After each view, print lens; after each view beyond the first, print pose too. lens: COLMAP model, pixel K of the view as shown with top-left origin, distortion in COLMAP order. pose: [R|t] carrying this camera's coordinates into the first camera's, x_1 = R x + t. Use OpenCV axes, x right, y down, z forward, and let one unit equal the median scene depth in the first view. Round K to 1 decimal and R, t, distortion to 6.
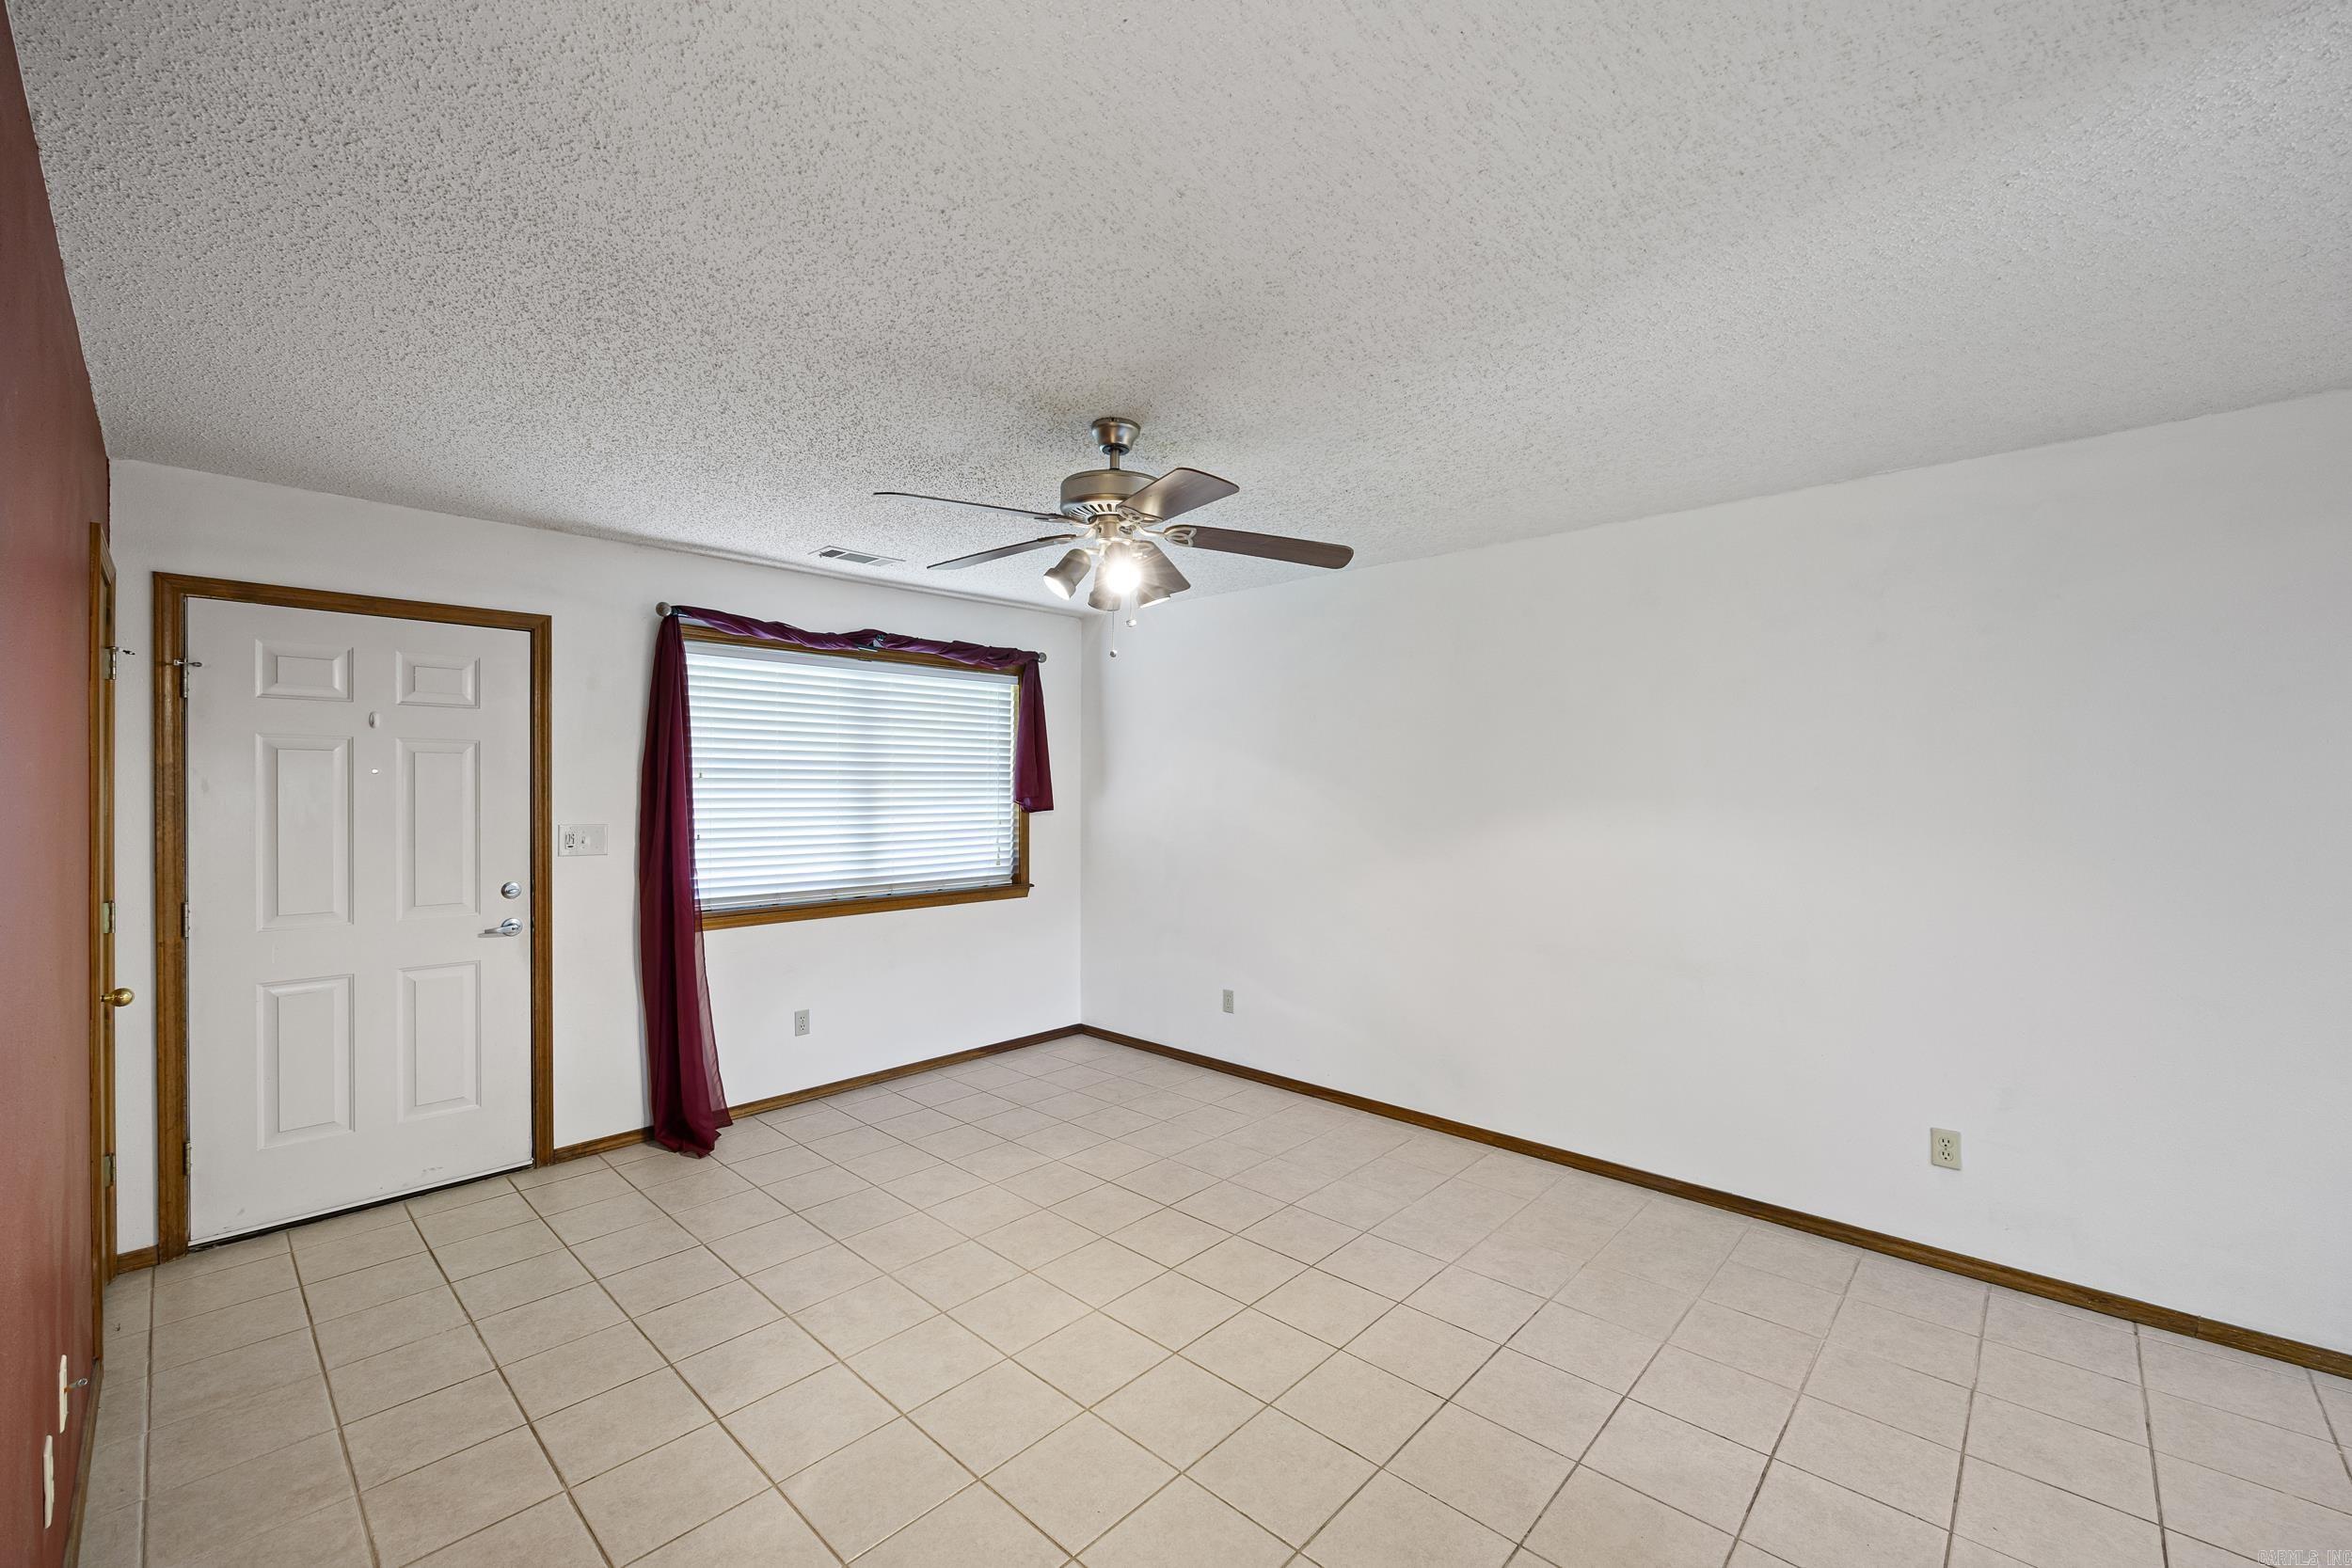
lens RADIAL K [[955.4, 0, 1181.2], [0, 955.4, 790.6], [0, 0, 1]] dist [-0.004157, 0.000498]
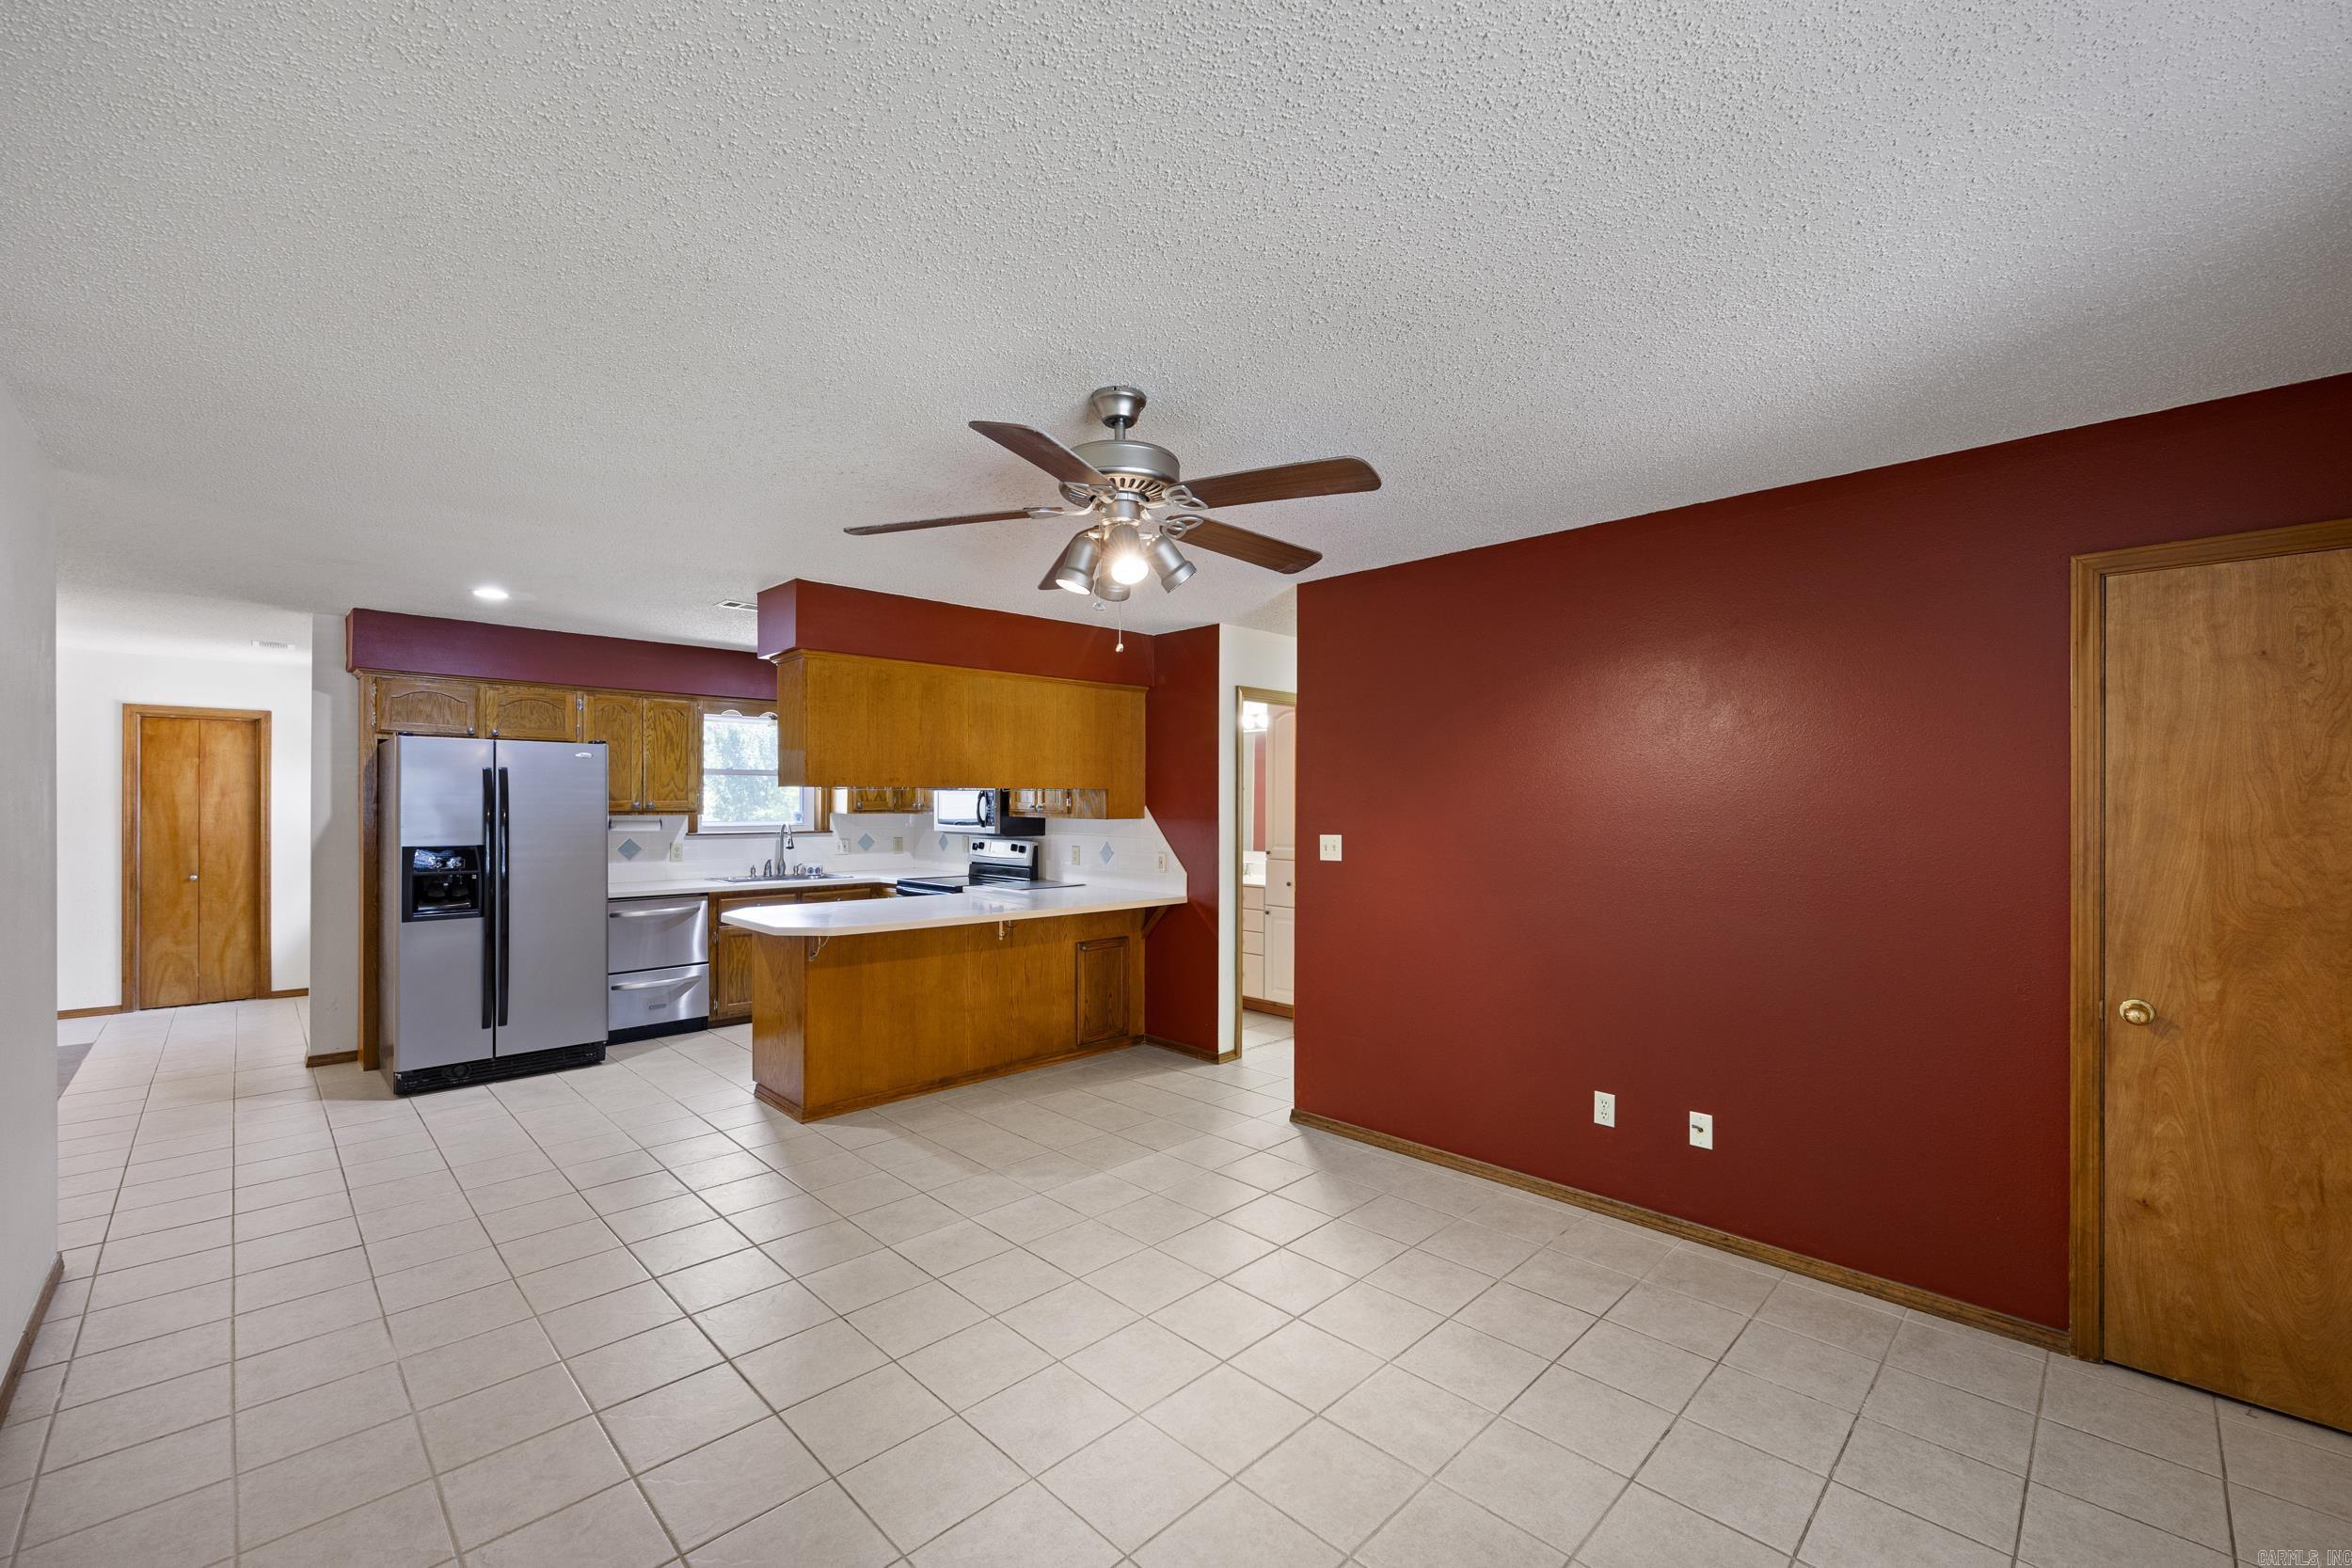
lens RADIAL K [[955.4, 0, 1188.9], [0, 955.4, 801.1], [0, 0, 1]] dist [-0.004157, 0.000498]
pose [[-0.999549, -0.004129, 0.029743, -0.110308], [-0.003981, 0.999979, 0.005039, -0.001460], [-0.029763, 0.004918, -0.999545, 1.292621]]
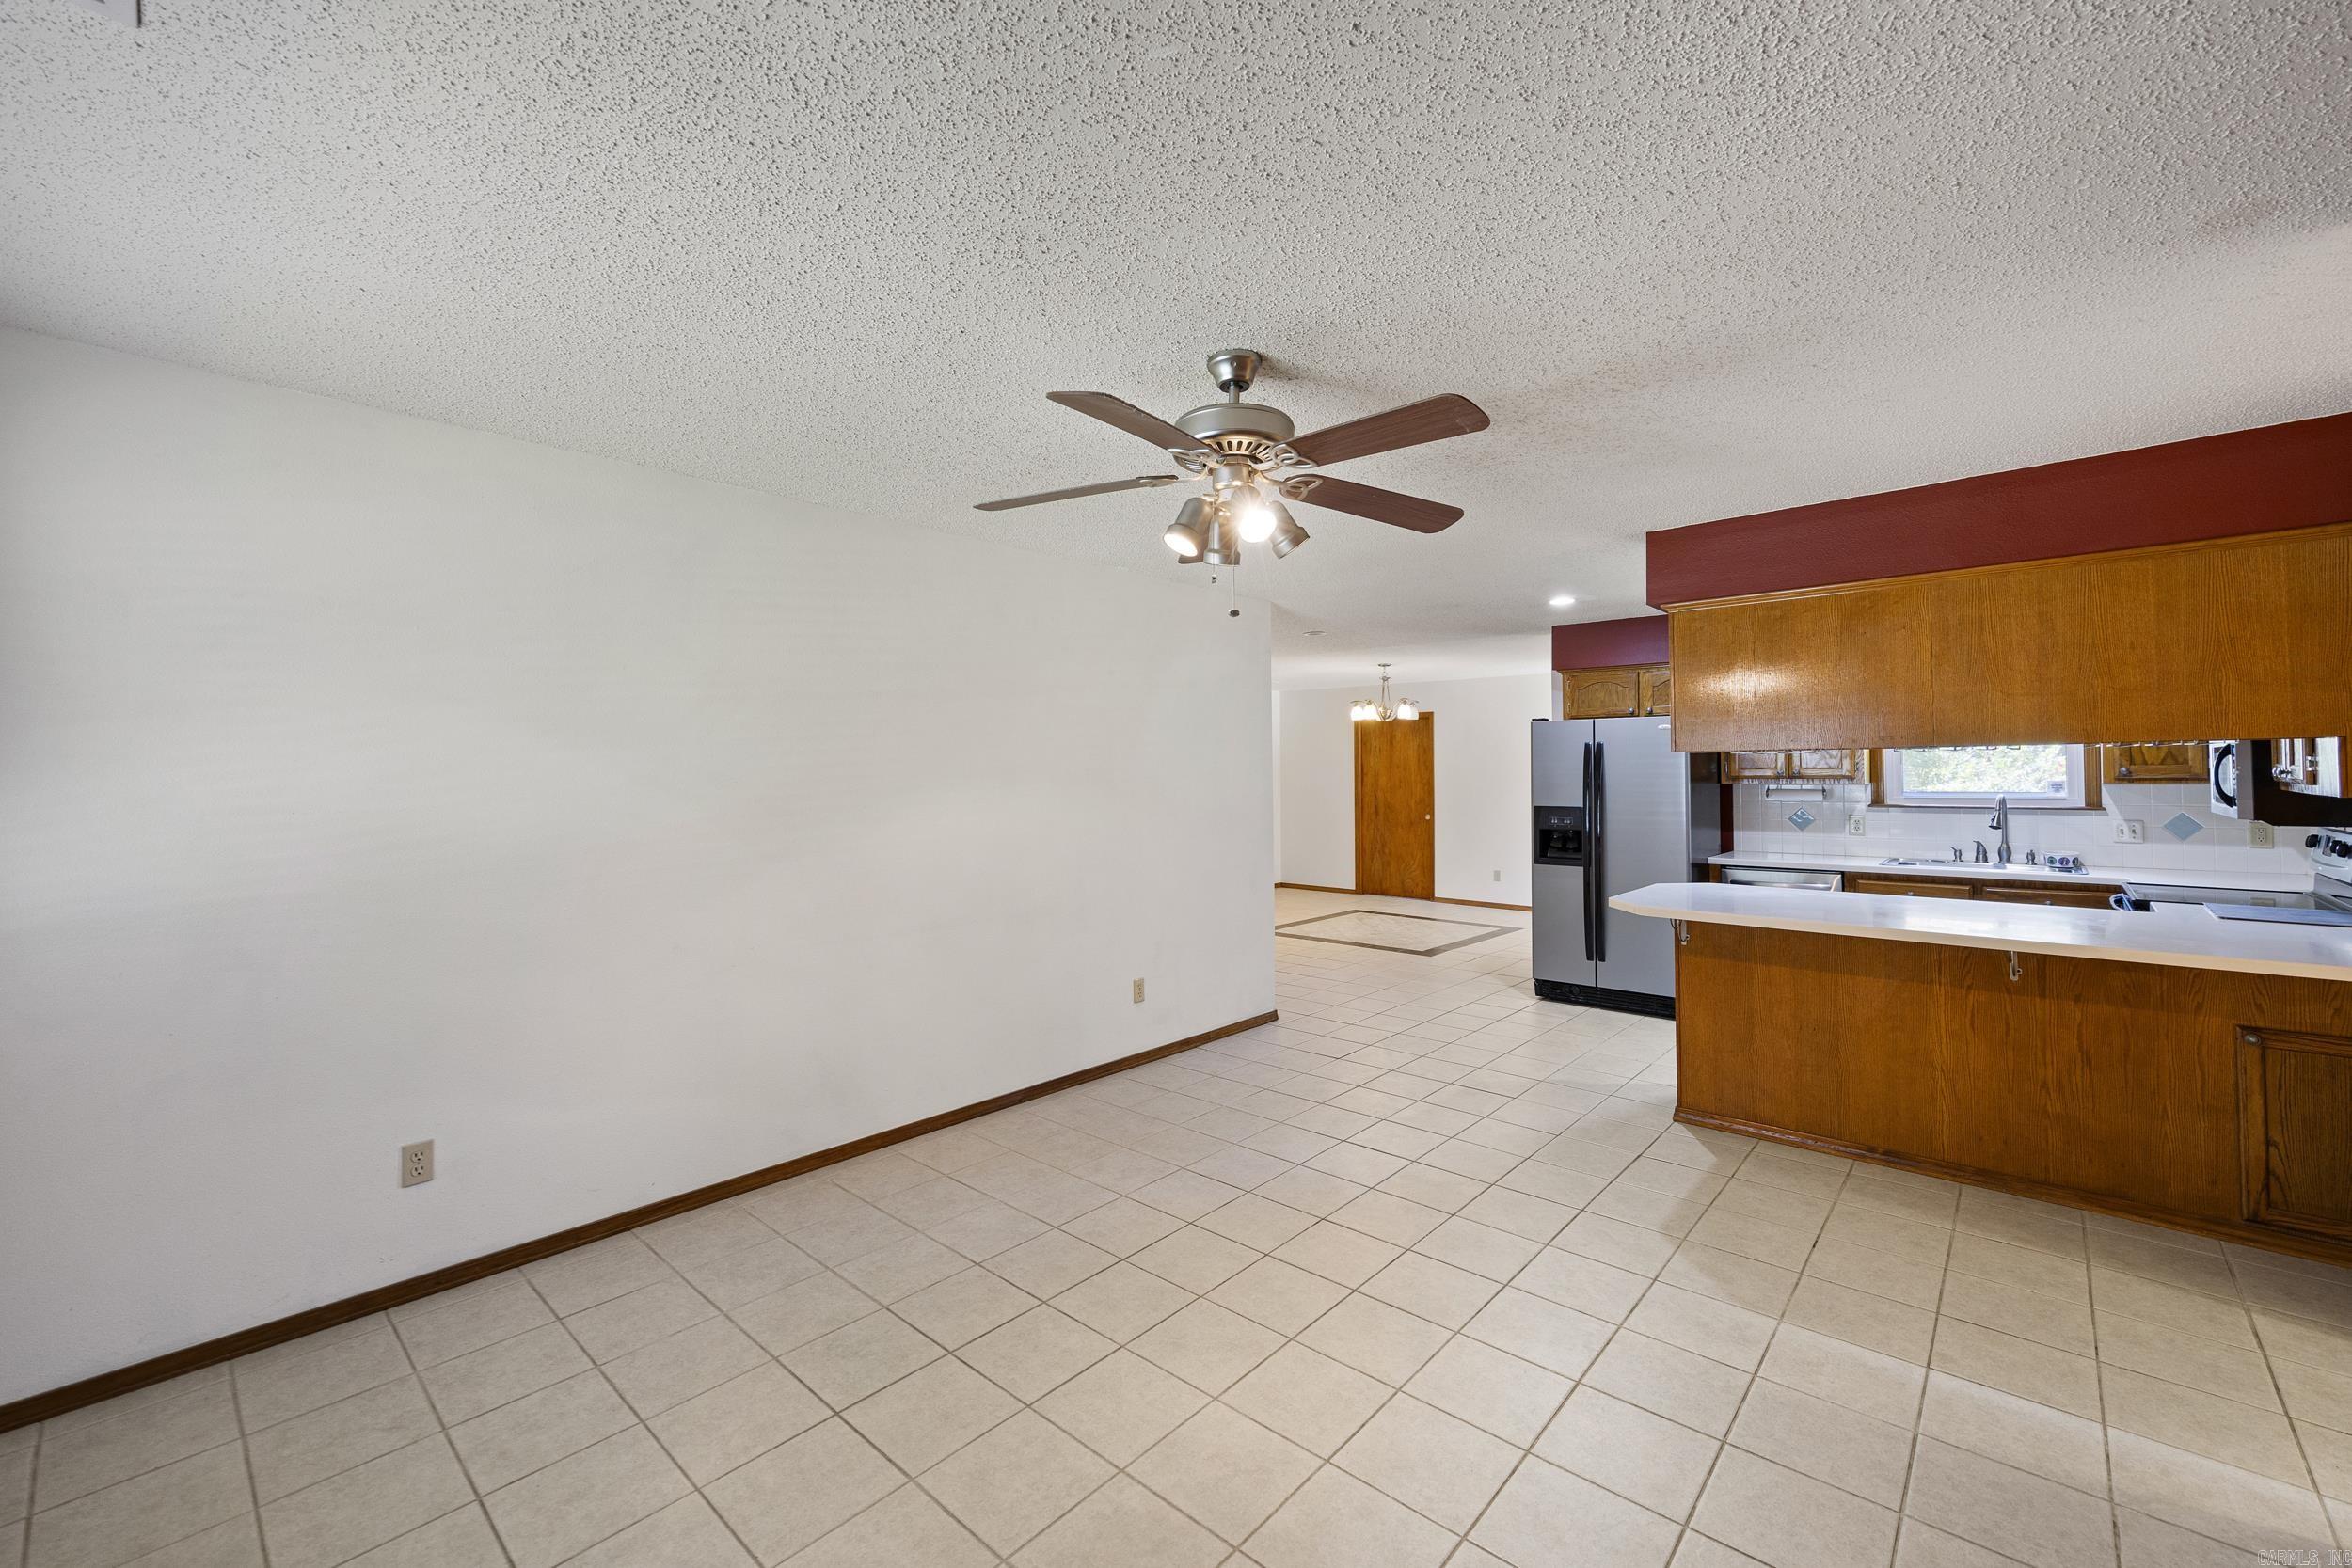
lens RADIAL K [[955.4, 0, 1184.4], [0, 955.4, 761.5], [0, 0, 1]] dist [-0.004157, 0.000498]
pose [[-0.022765, 0.013888, 0.999644, -0.643459], [0.014337, 0.999805, -0.013564, 0.005594], [-0.999638, 0.014023, -0.022959, 0.729230]]
